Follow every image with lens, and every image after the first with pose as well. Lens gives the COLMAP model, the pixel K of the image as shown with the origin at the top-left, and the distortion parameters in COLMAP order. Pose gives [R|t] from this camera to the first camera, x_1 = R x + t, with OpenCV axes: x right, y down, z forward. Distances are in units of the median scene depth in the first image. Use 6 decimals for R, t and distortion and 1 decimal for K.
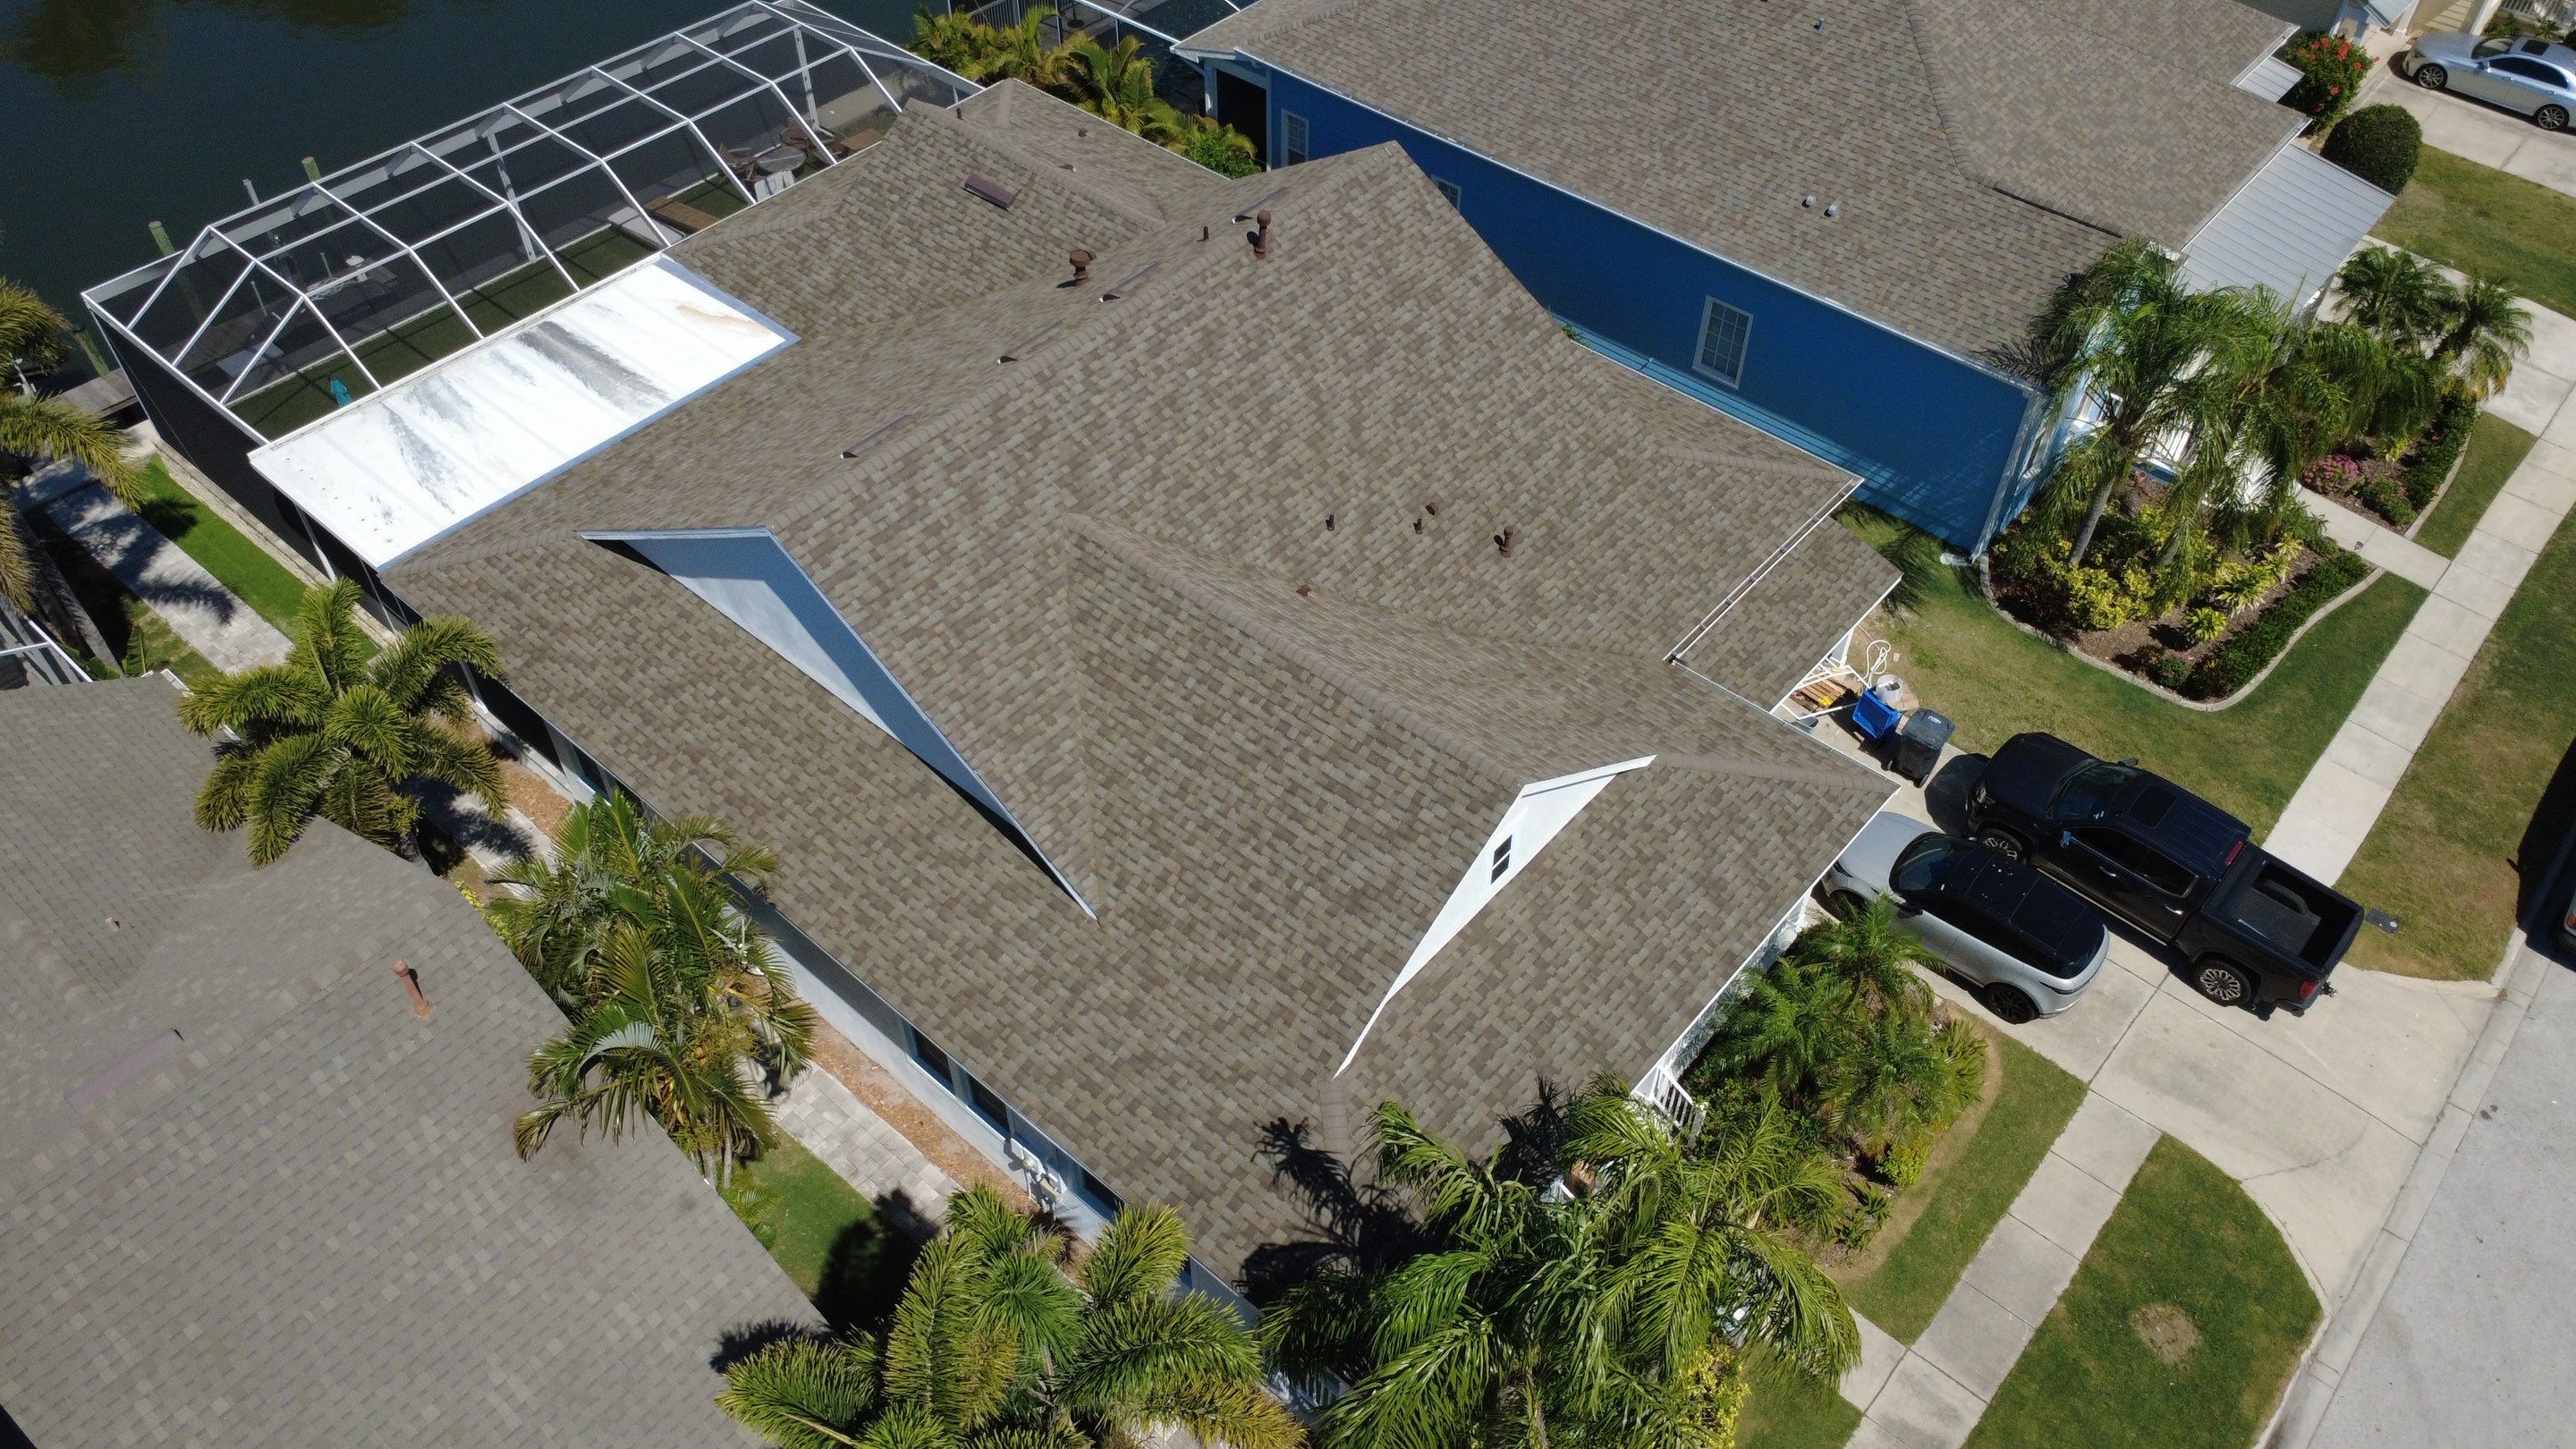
lens RADIAL K [[1871.9, 0, 1284.4], [0, 1871.9, 721.1], [0, 0, 1]] dist [0.000666, 0.001395]
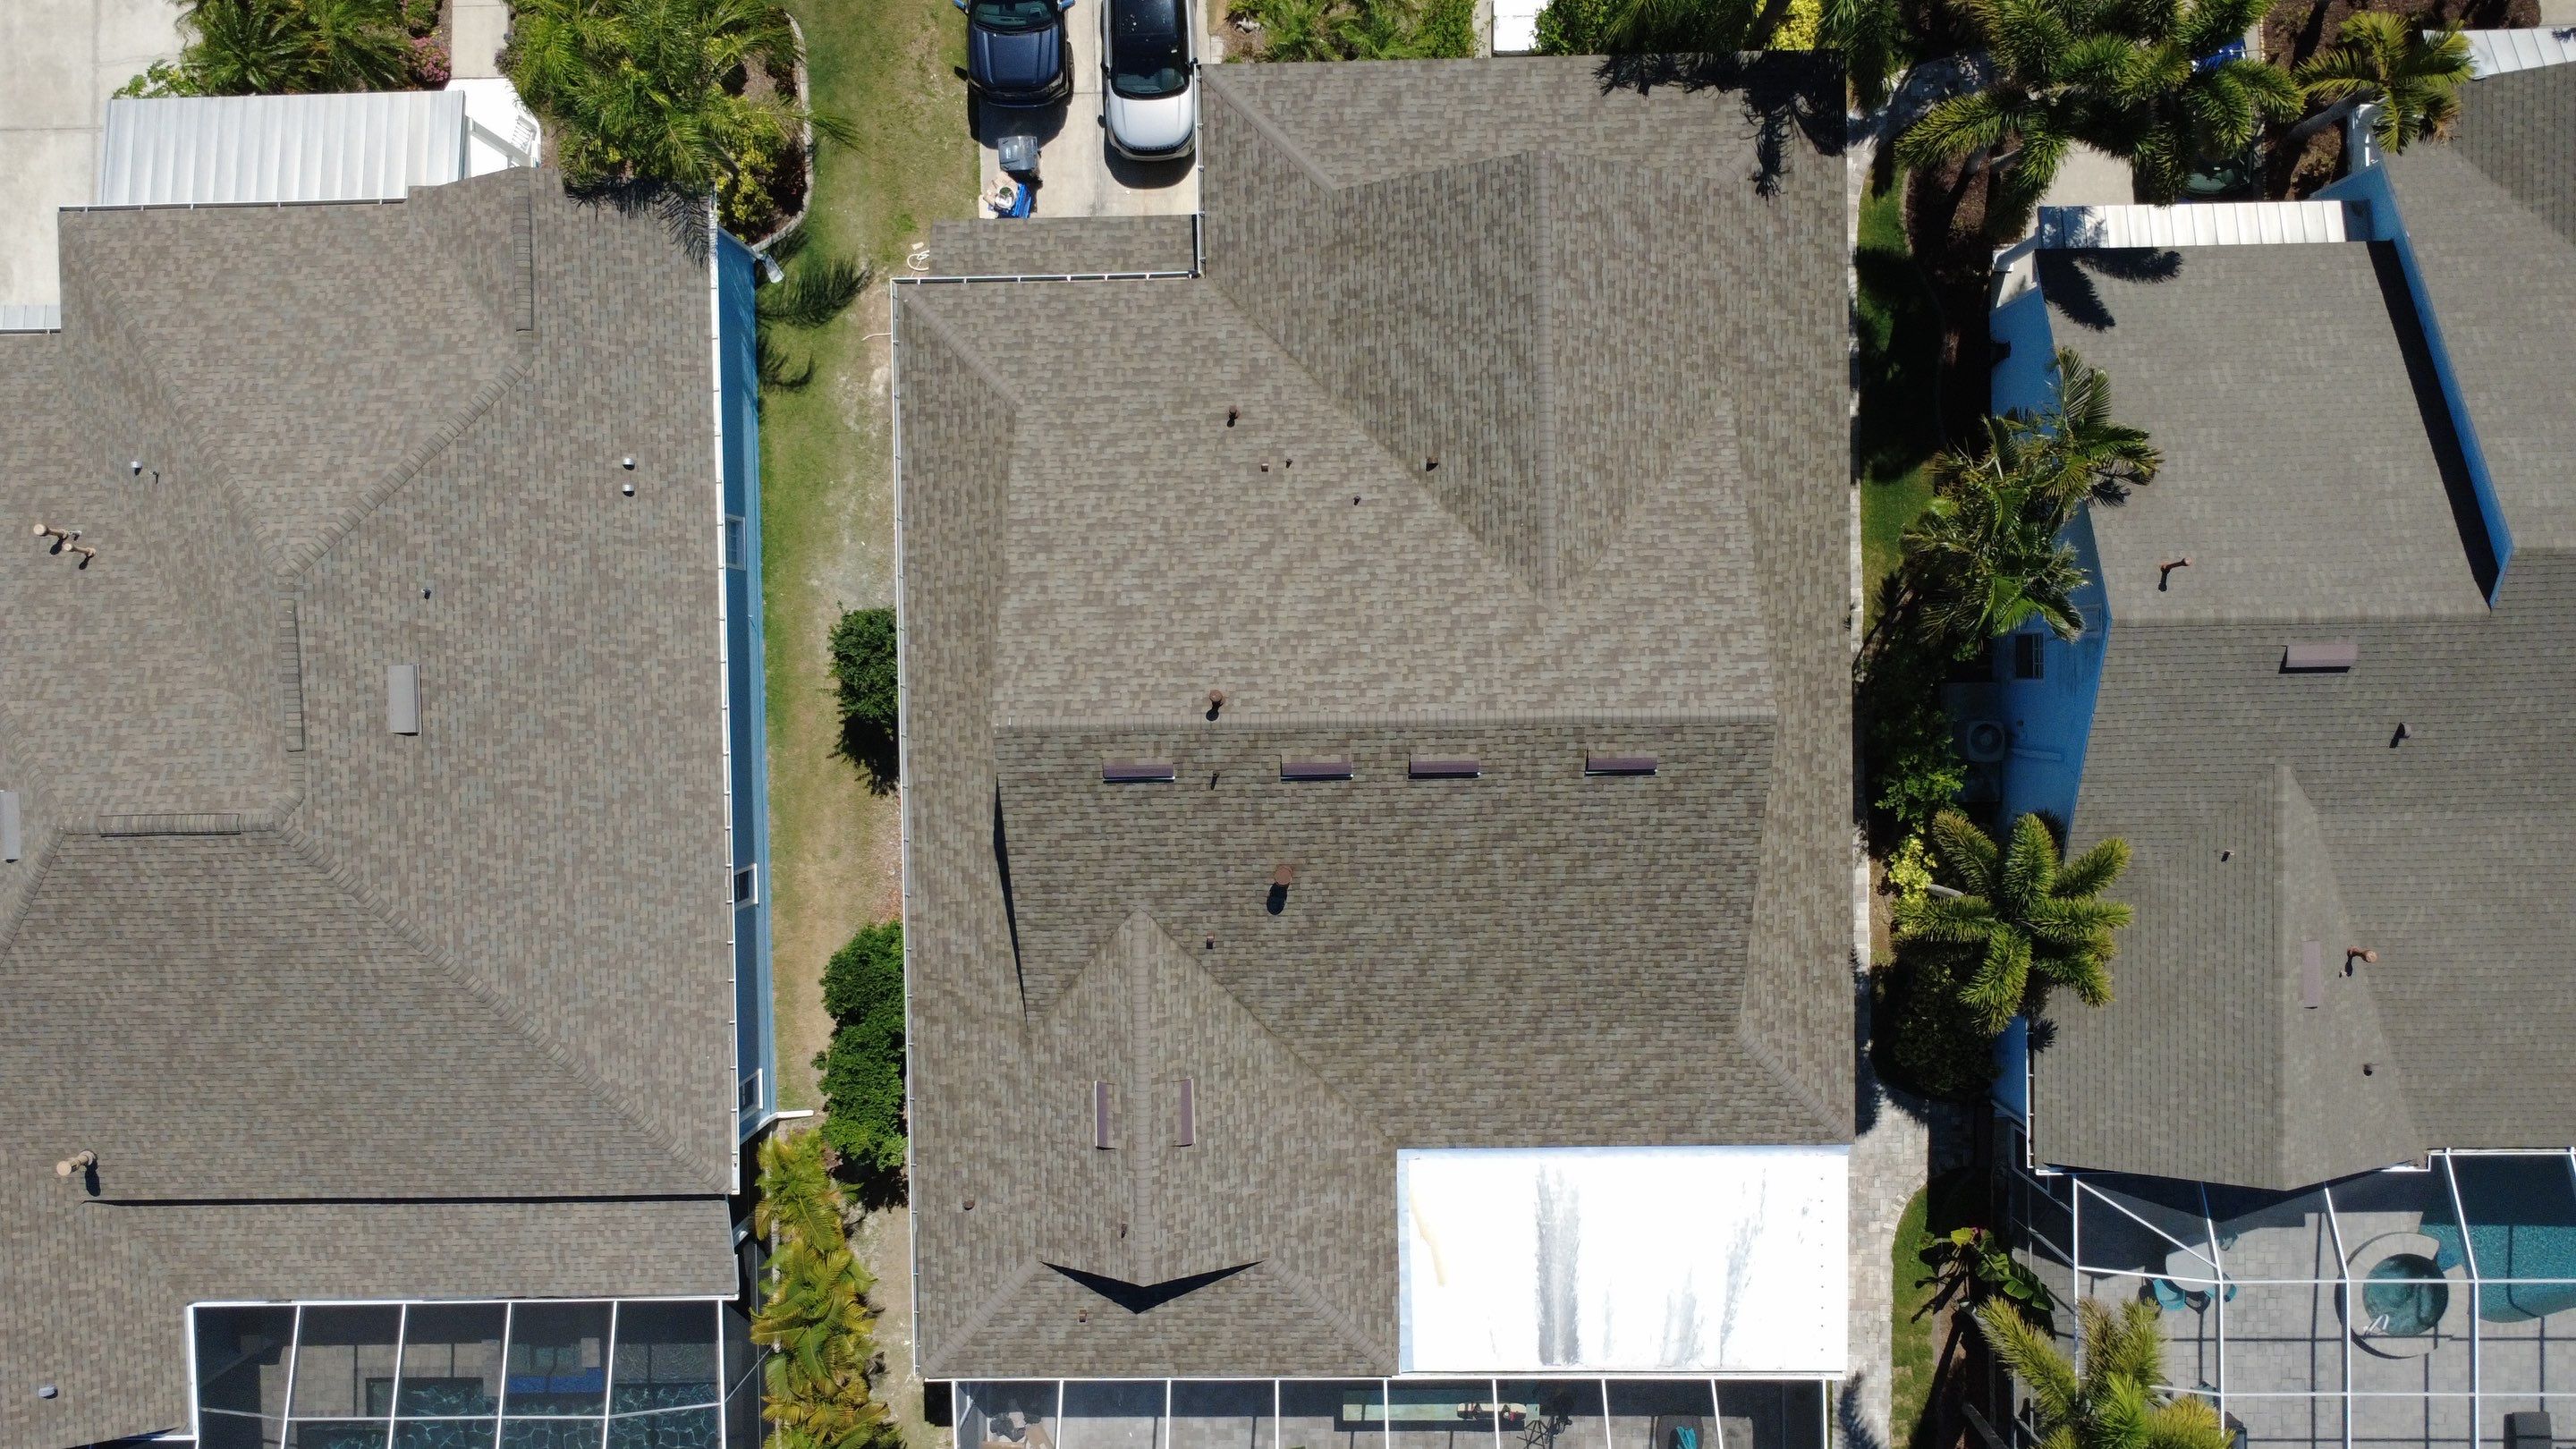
lens RADIAL K [[1871.9, 0, 1284.4], [0, 1871.9, 721.1], [0, 0, 1]] dist [0.000666, 0.001395]
pose [[-0.670015, -0.742340, -0.003294, -0.041066], [0.557627, -0.506217, 0.657873, -0.890823], [-0.490033, 0.438948, 0.753122, 0.165058]]
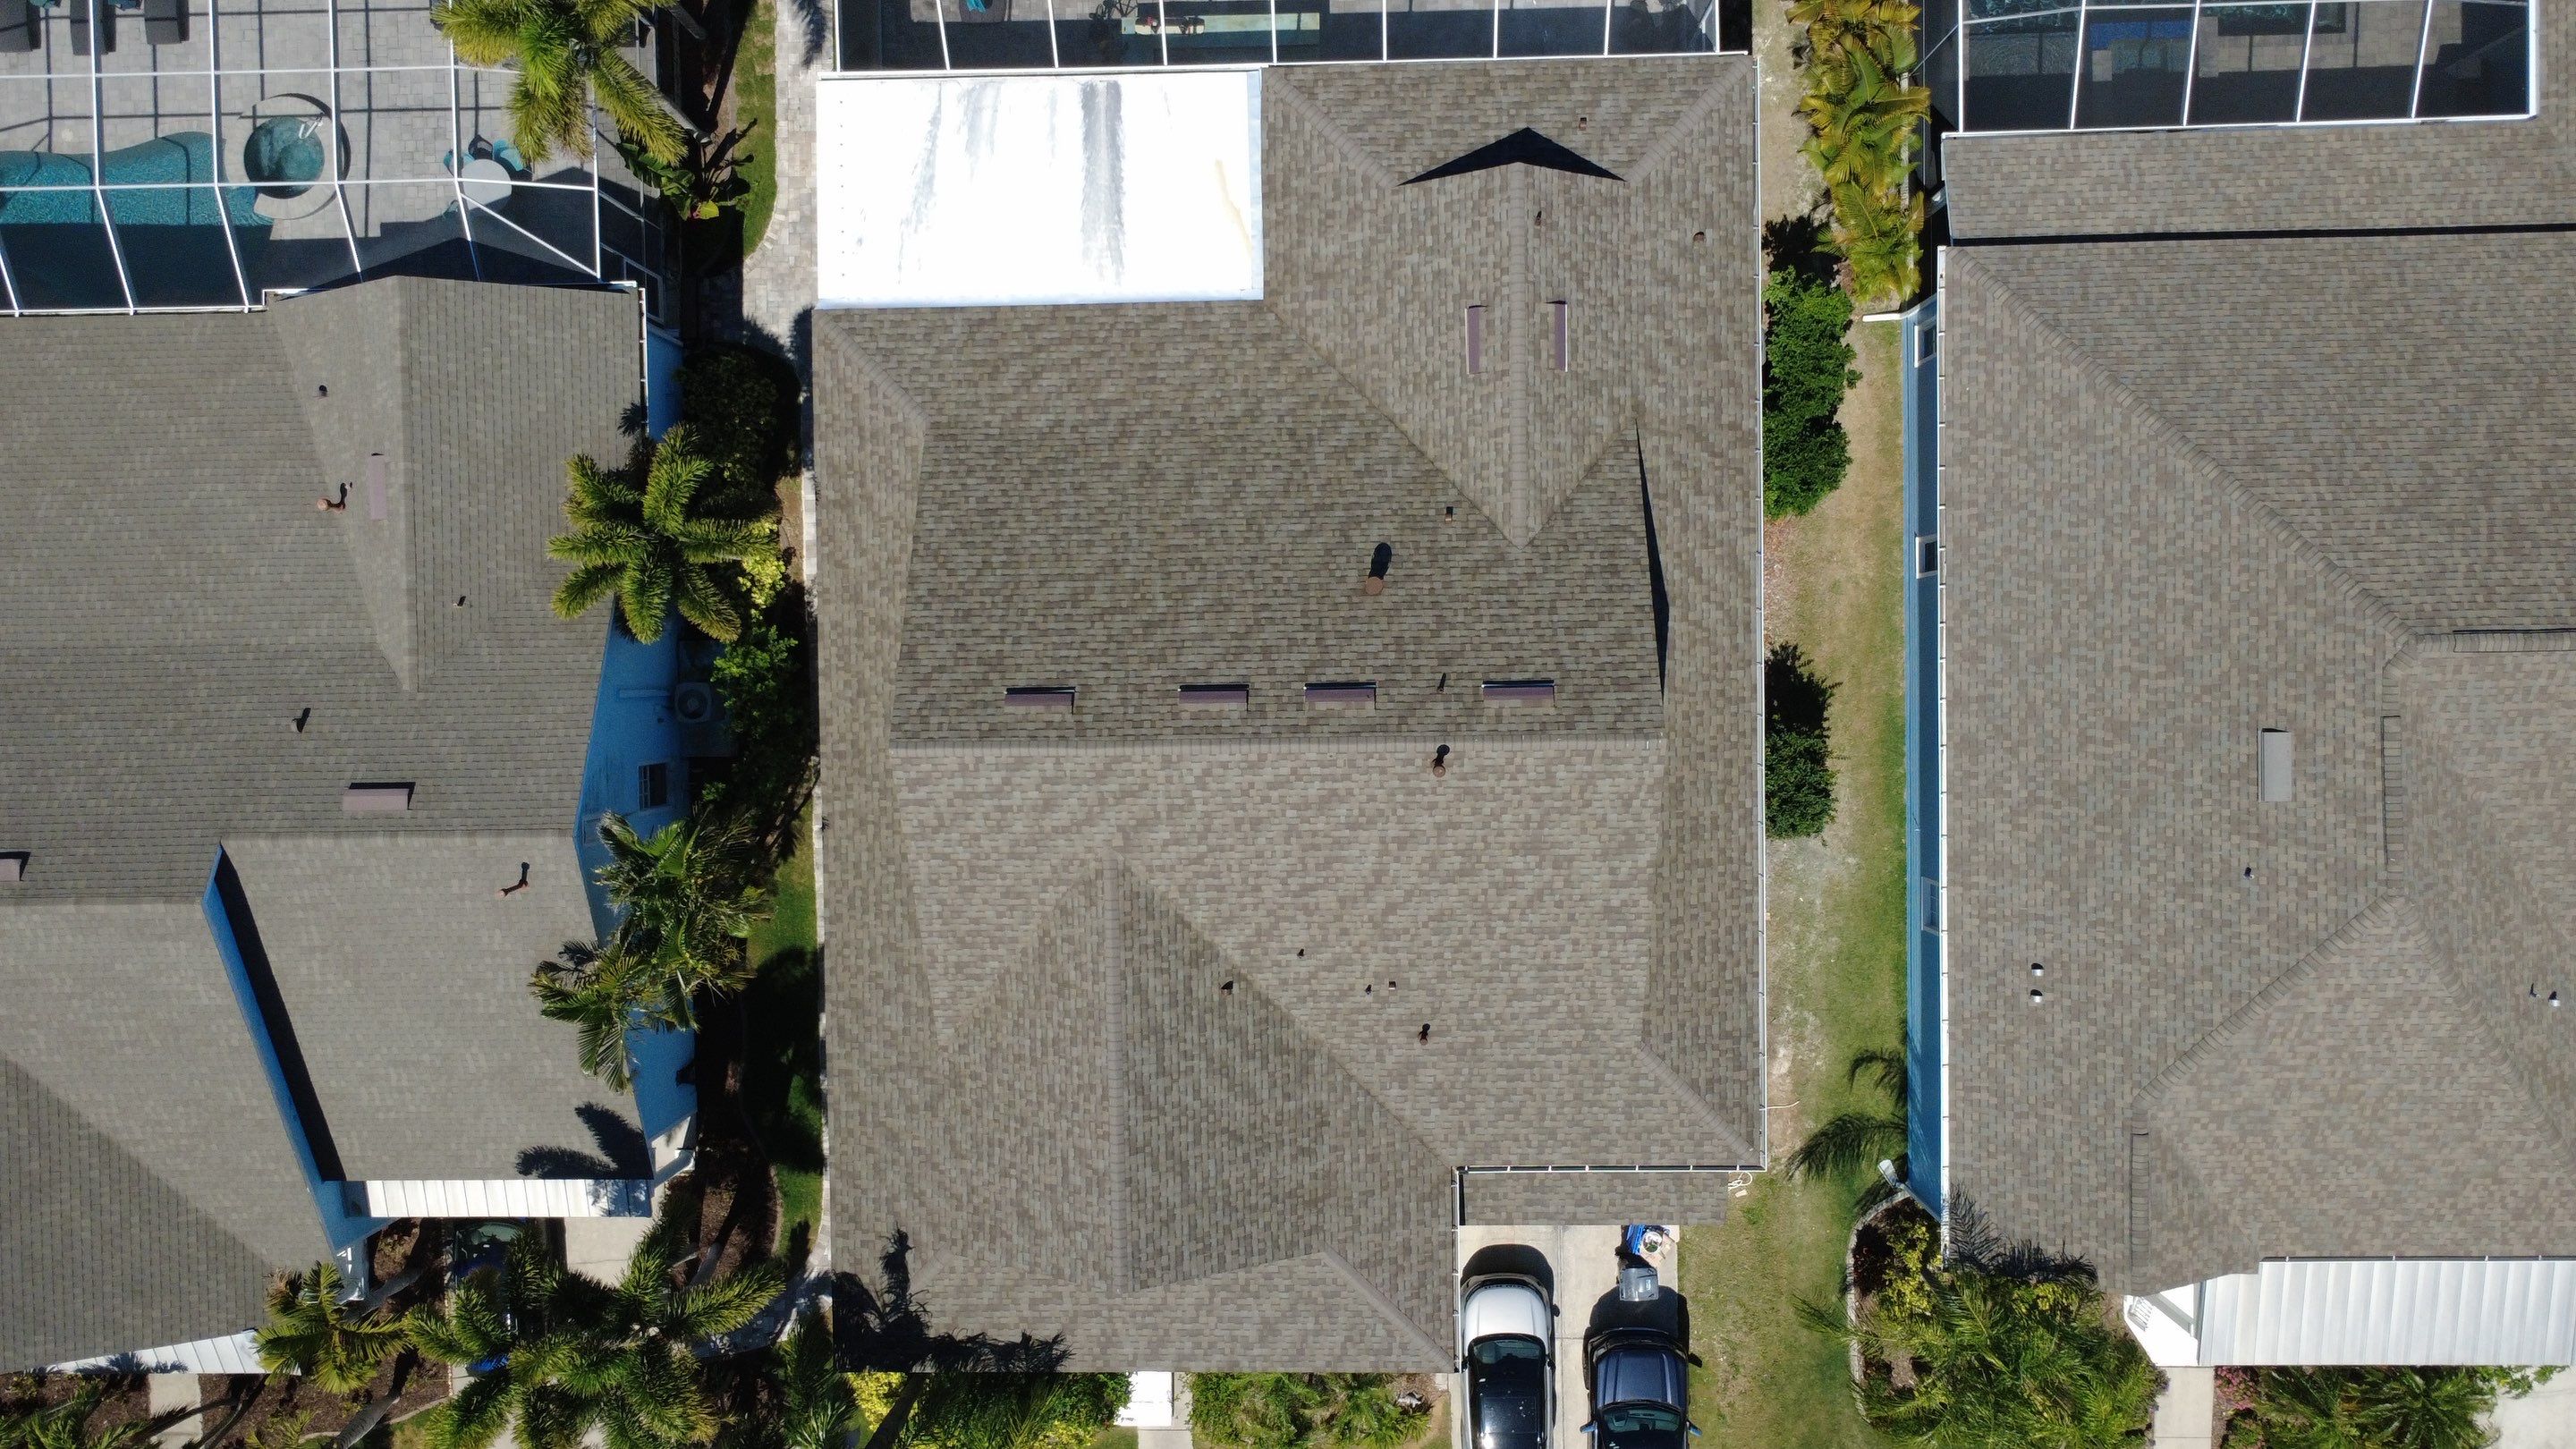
lens RADIAL K [[1871.9, 0, 1284.4], [0, 1871.9, 721.1], [0, 0, 1]] dist [0.000666, 0.001395]
pose [[0.668105, 0.744051, -0.004971, -0.080165], [-0.514997, 0.467232, 0.718660, -0.937748], [0.537042, -0.477580, 0.695344, 0.200419]]
